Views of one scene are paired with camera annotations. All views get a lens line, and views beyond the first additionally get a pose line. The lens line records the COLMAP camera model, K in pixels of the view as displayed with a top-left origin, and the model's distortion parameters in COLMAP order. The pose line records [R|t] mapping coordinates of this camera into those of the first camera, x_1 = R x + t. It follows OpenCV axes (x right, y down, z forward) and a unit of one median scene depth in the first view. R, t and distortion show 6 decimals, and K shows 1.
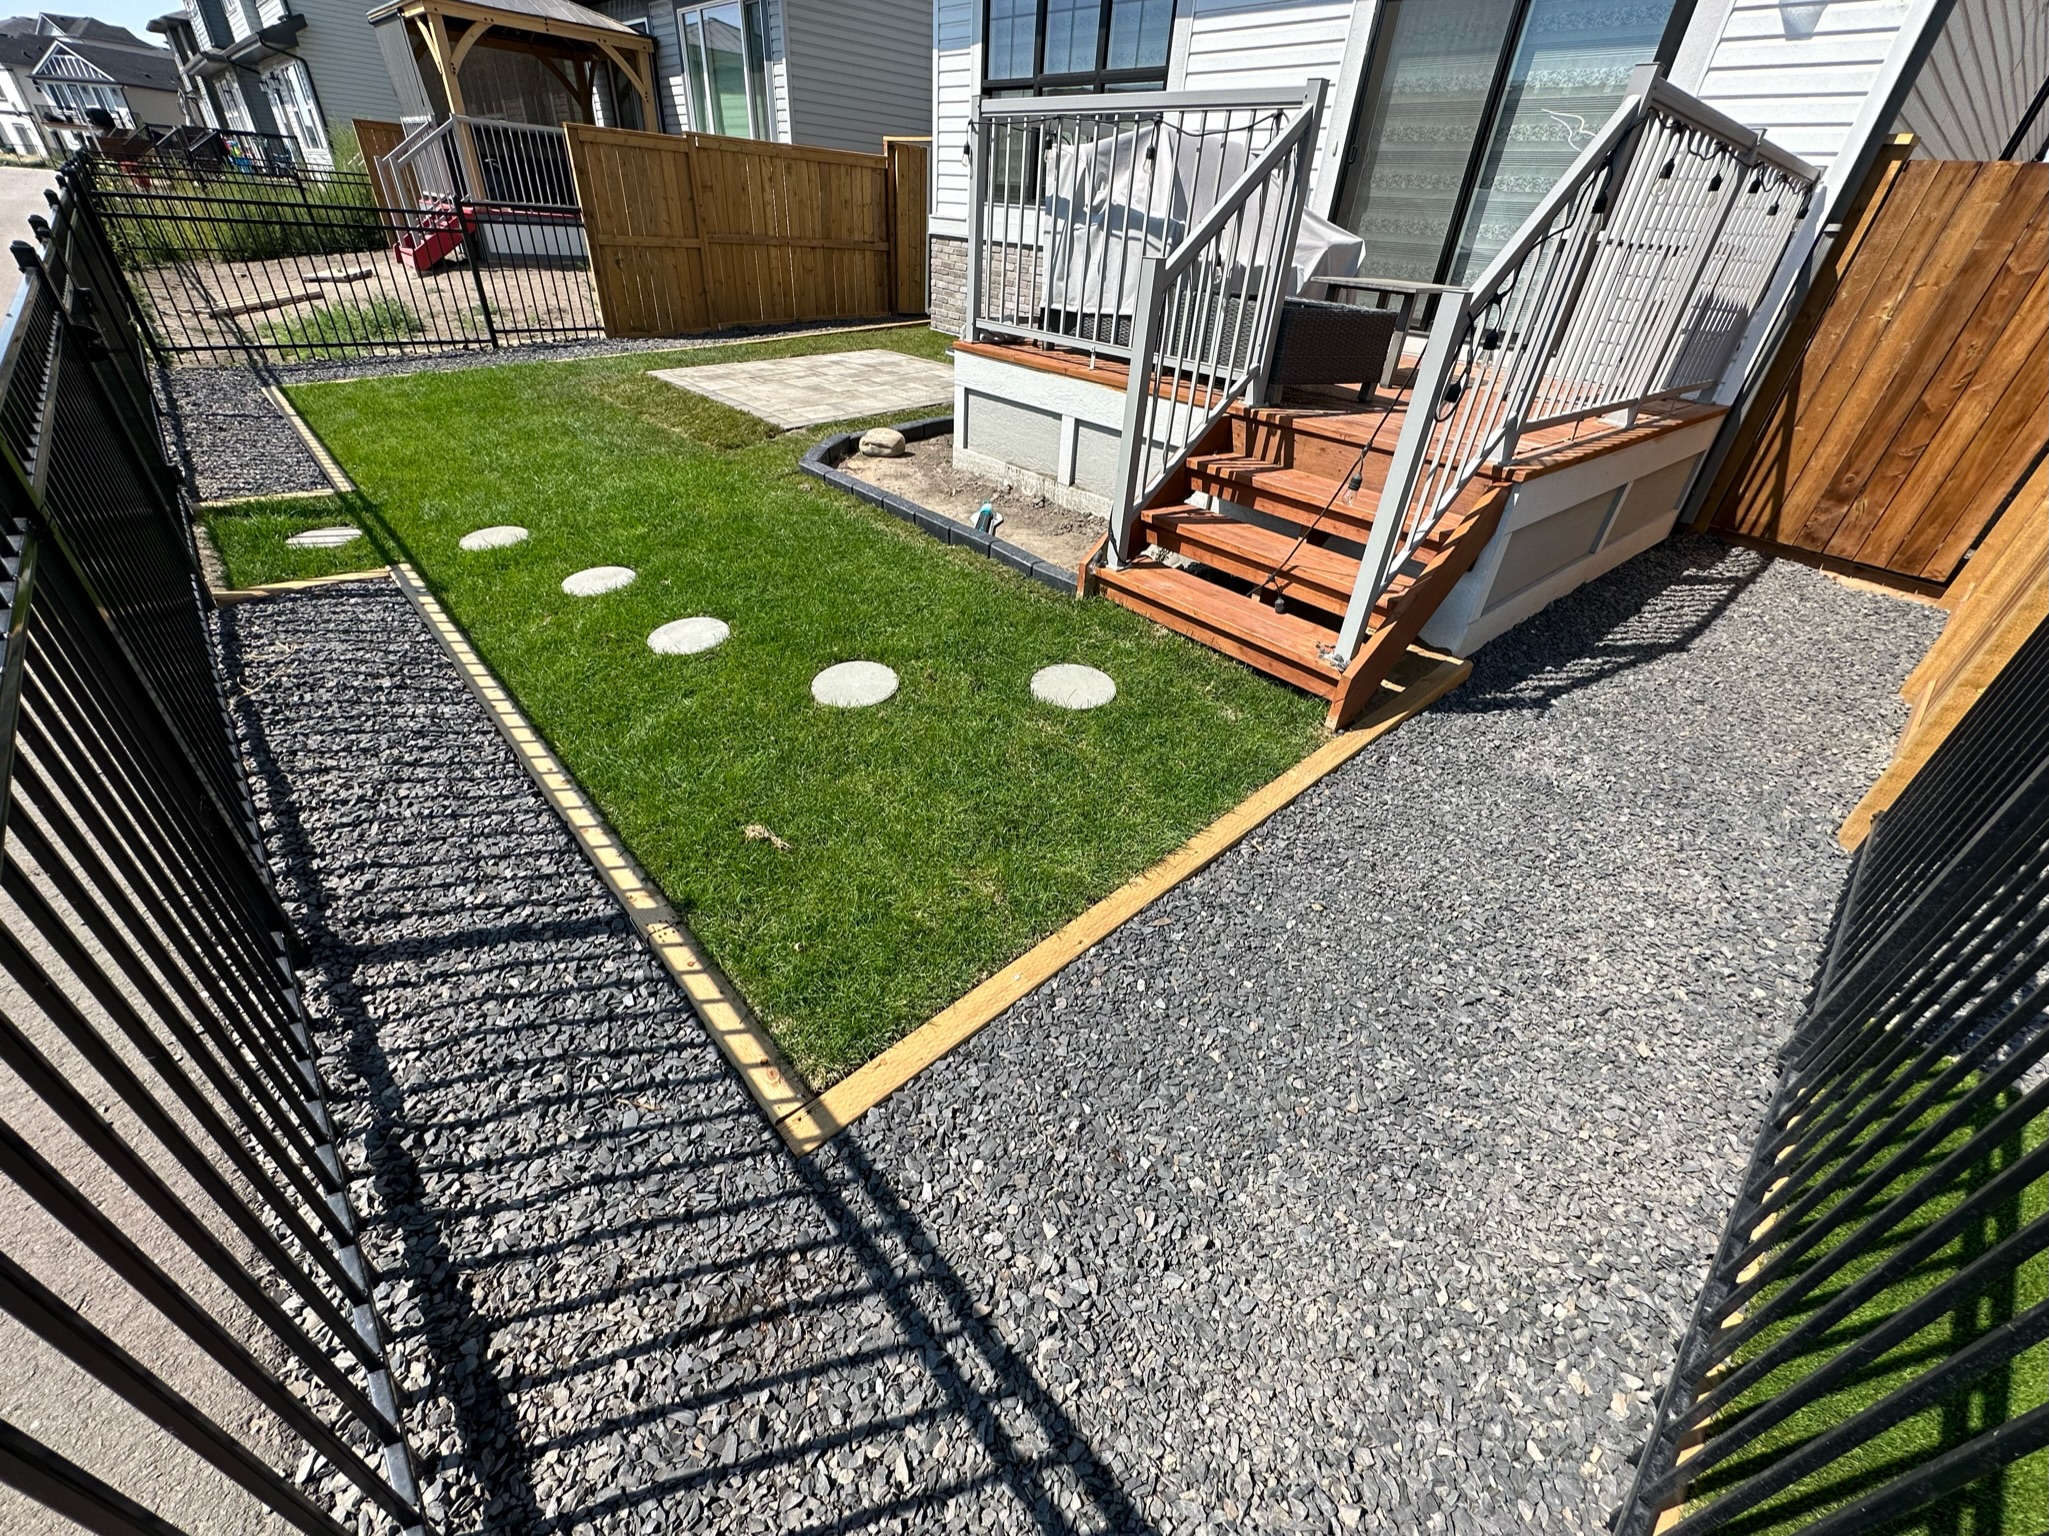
lens RADIAL K [[817.5, 0, 1019.4], [0, 817.5, 768.4], [0, 0, 1]] dist [-0.001797, 0.000880]
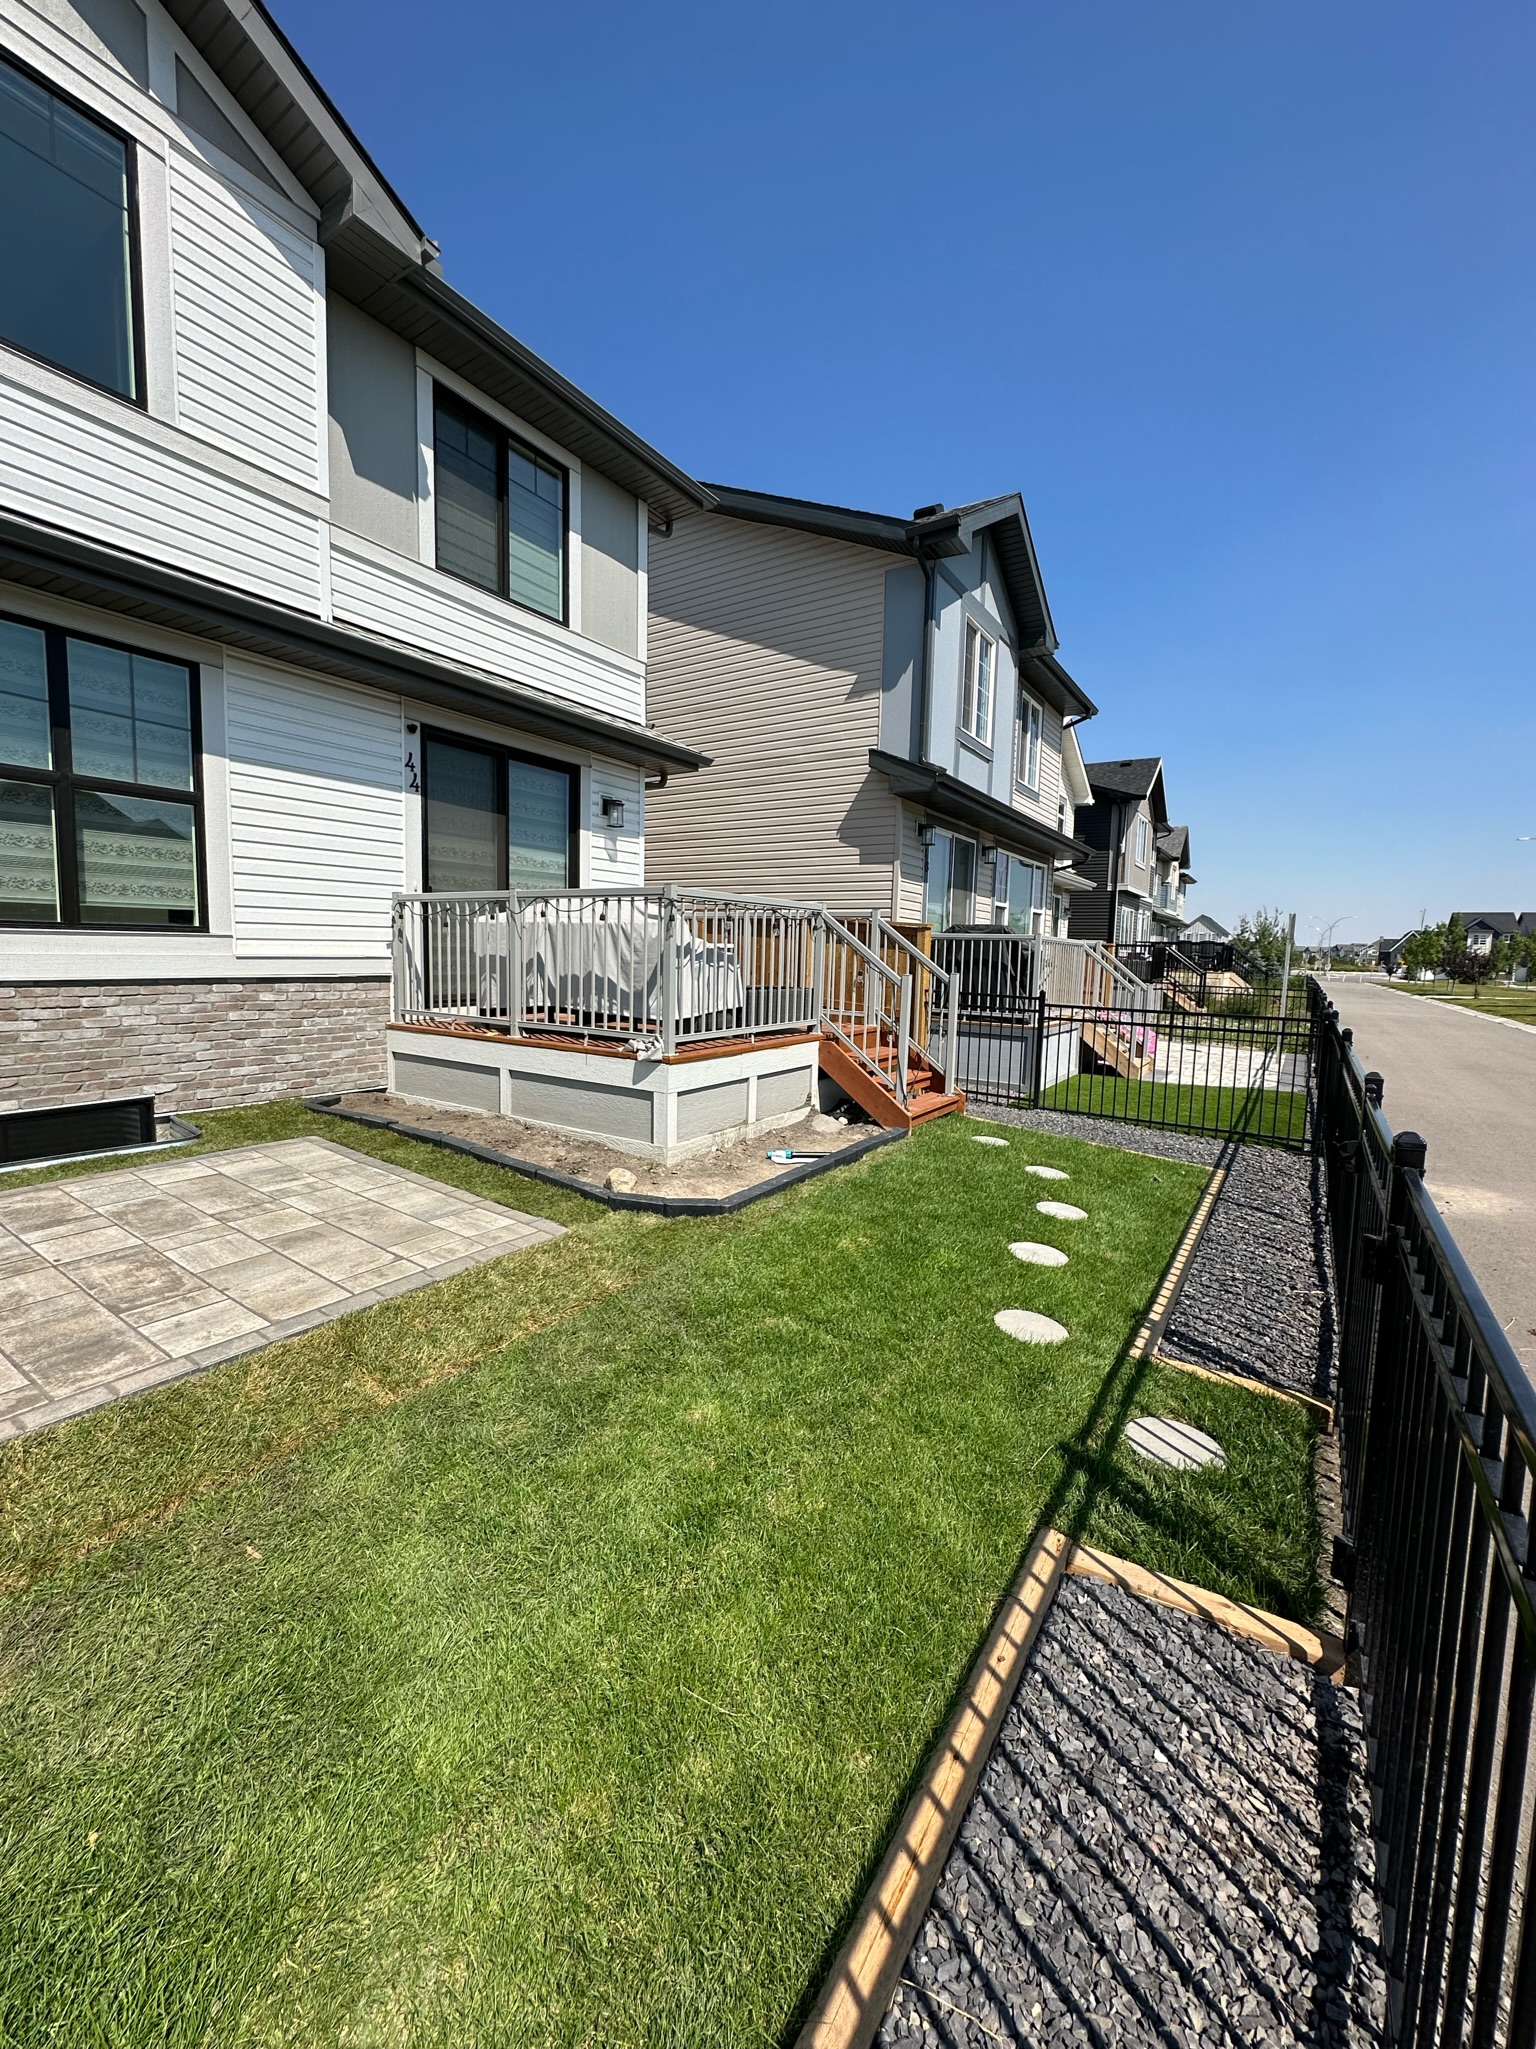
lens RADIAL K [[817.5, 0, 773.0], [0, 817.5, 1025.0], [0, 0, 1]] dist [-0.001797, 0.000880]
pose [[-0.245571, -0.164034, 0.955399, -1.295386], [0.515538, 0.812543, 0.272018, -0.880099], [-0.820923, 0.559345, -0.114971, 1.098523]]
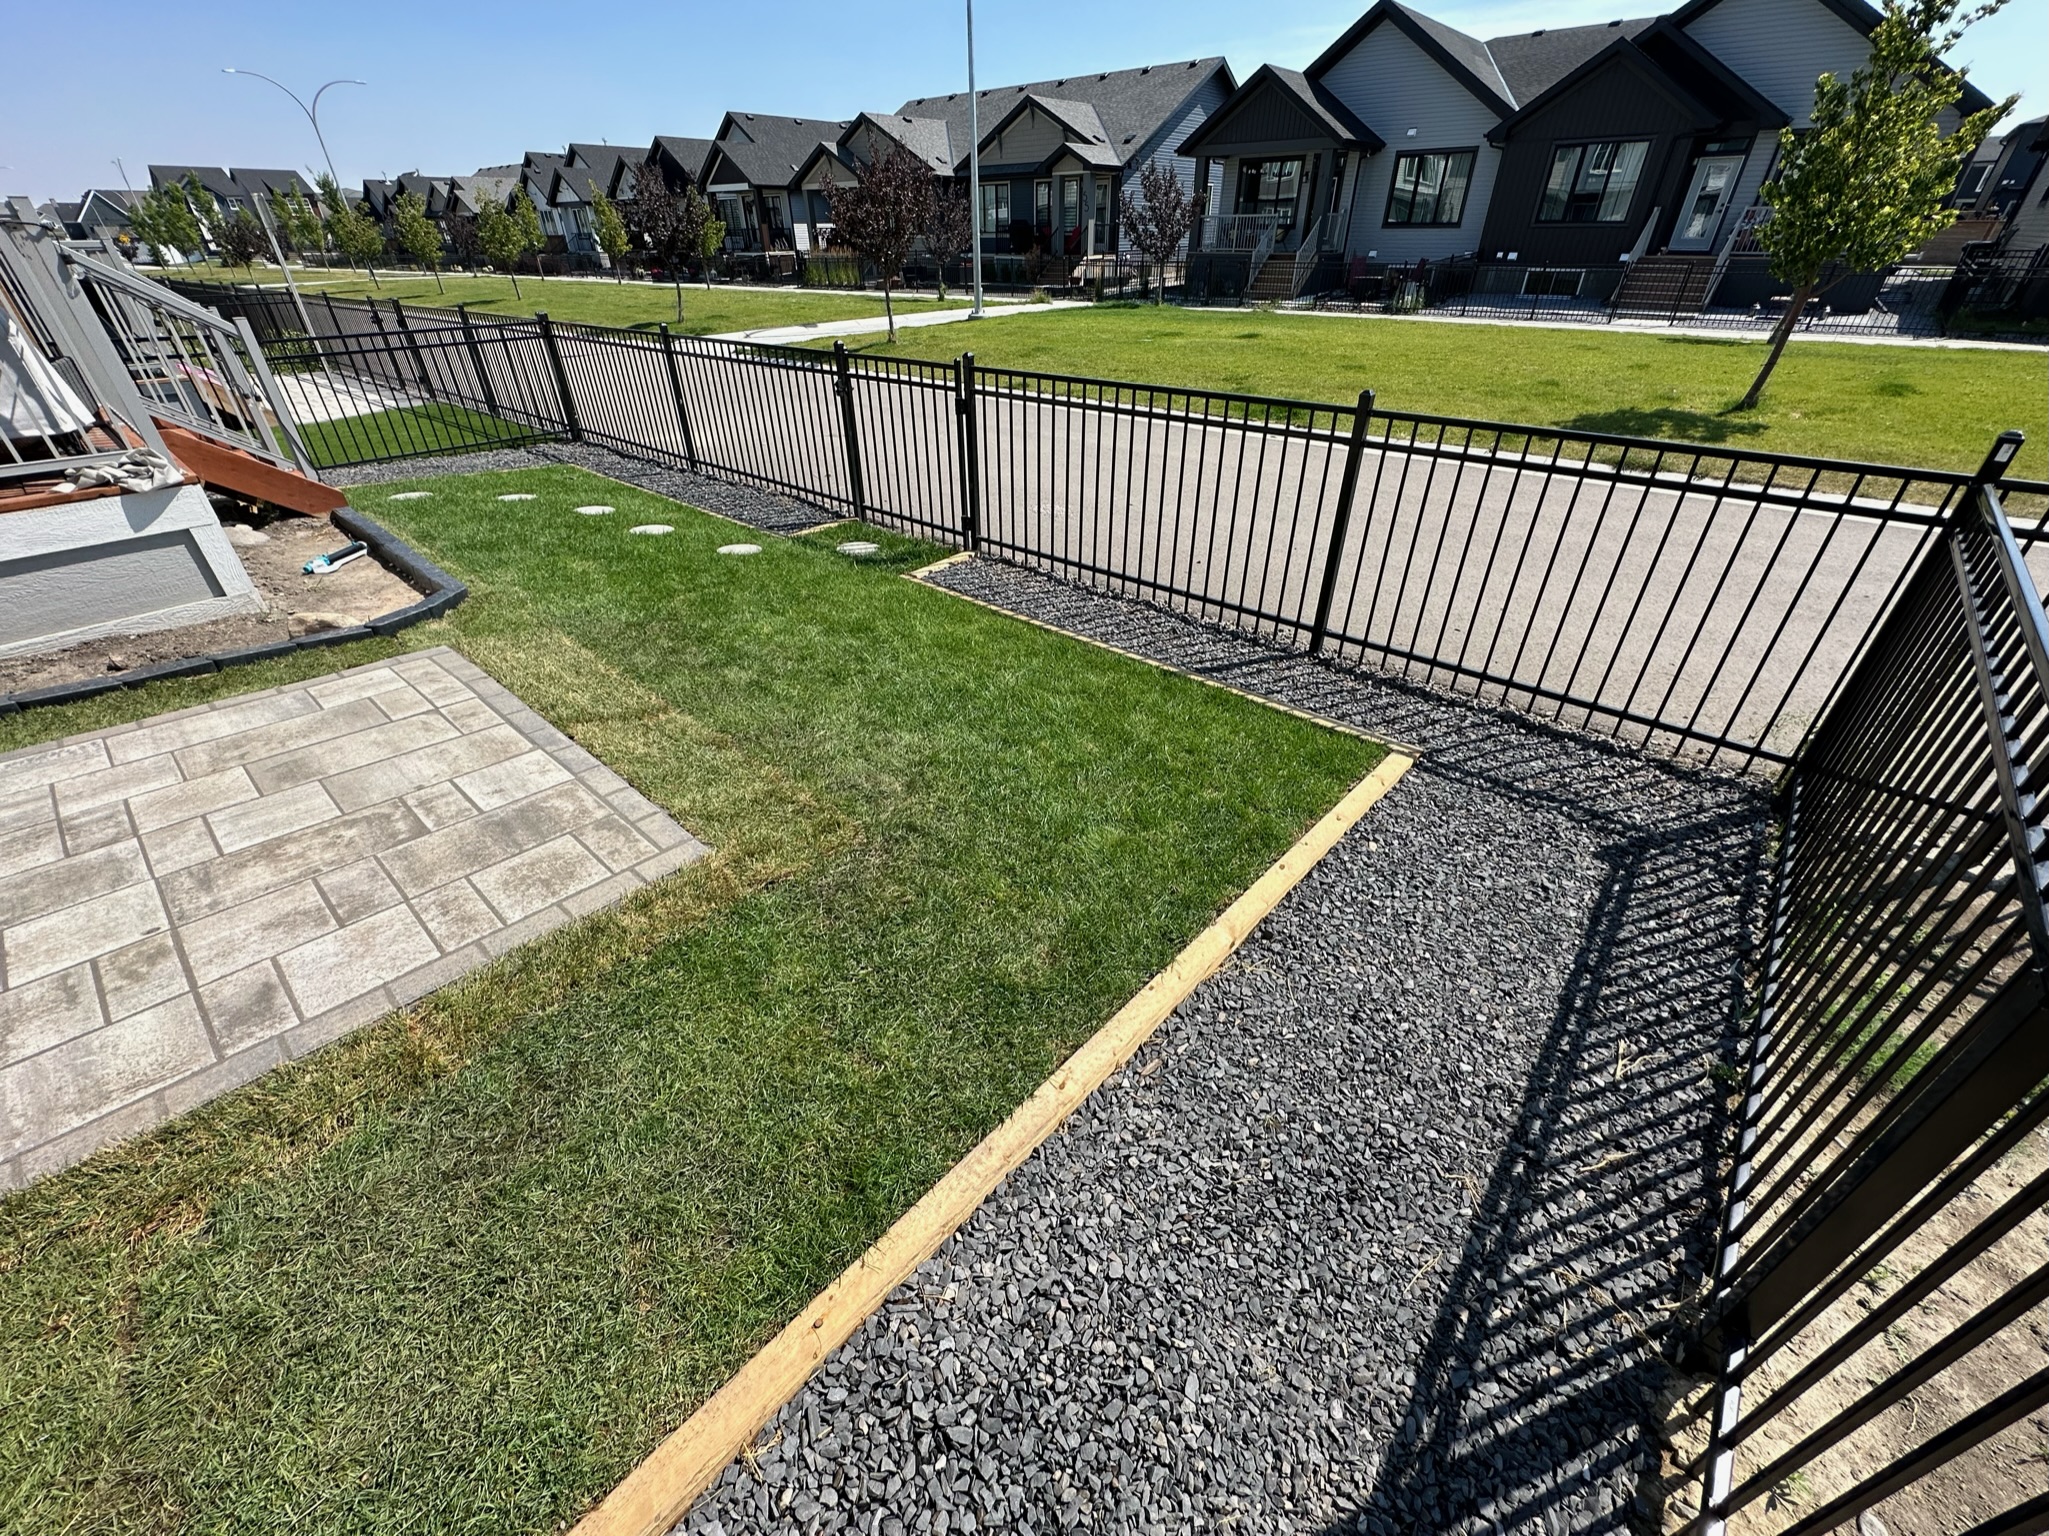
lens RADIAL K [[817.5, 0, 1025.3], [0, 817.5, 769.4], [0, 0, 1]] dist [-0.001797, 0.000880]
pose [[-0.991918, 0.006813, -0.126701, -0.907412], [-0.114537, 0.381595, 0.917206, -1.425269], [0.054598, 0.924304, -0.377731, 1.833491]]
